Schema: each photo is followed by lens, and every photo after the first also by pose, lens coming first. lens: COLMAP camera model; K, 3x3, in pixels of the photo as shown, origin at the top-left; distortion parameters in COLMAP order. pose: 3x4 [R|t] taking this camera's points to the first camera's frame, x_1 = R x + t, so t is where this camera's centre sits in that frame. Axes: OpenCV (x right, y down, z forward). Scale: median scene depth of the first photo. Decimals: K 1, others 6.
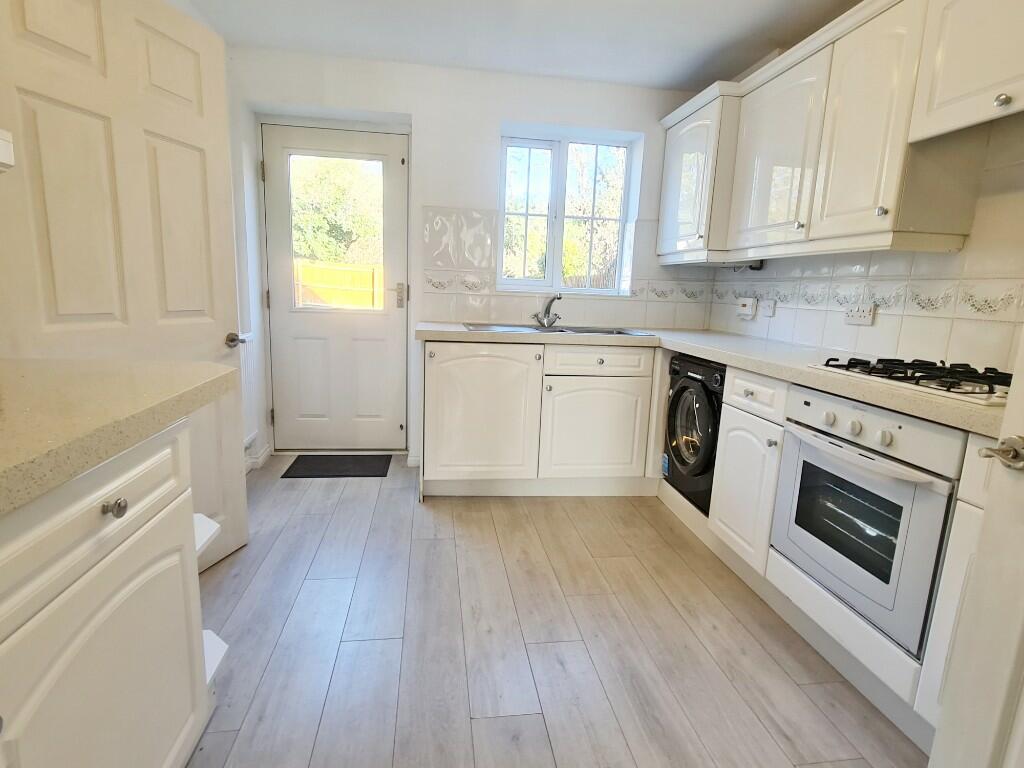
lens RADIAL K [[535.9, 0, 505.0], [0, 535.9, 384.7], [0, 0, 1]] dist [0.001391, -0.001036]
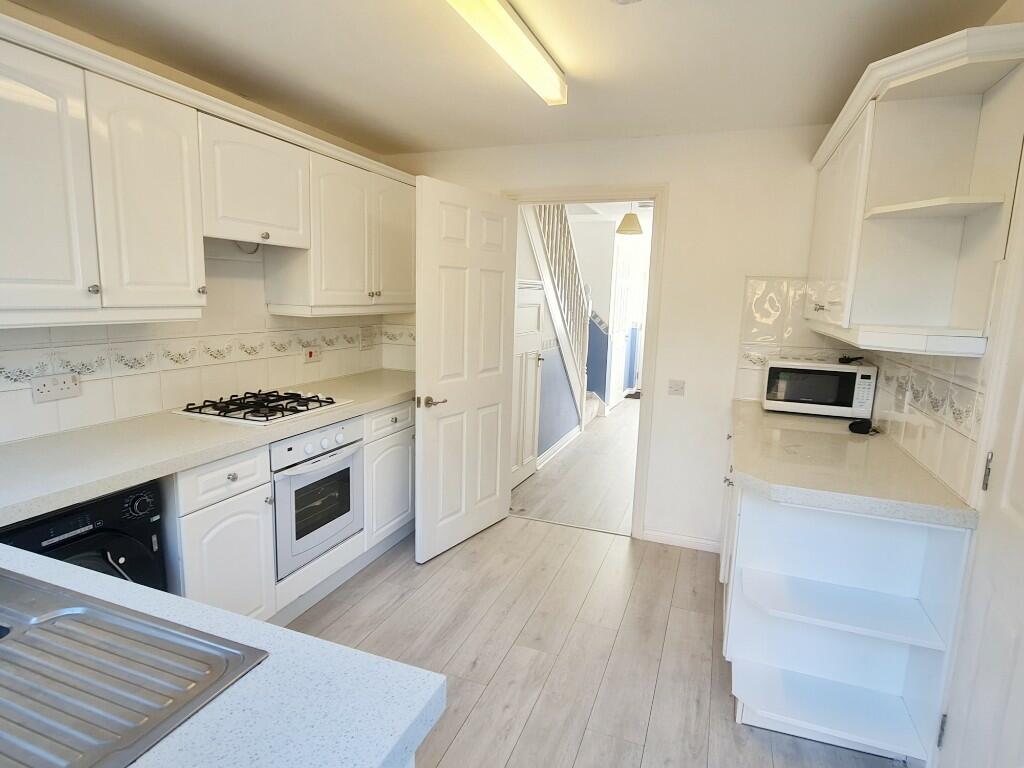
lens RADIAL K [[535.9, 0, 505.0], [0, 535.9, 384.7], [0, 0, 1]] dist [0.001391, -0.001036]
pose [[-0.864999, -0.145593, 0.480188, -0.442353], [0.025535, 0.942967, 0.331905, -0.496919], [-0.501124, 0.299359, -0.811948, 1.667135]]
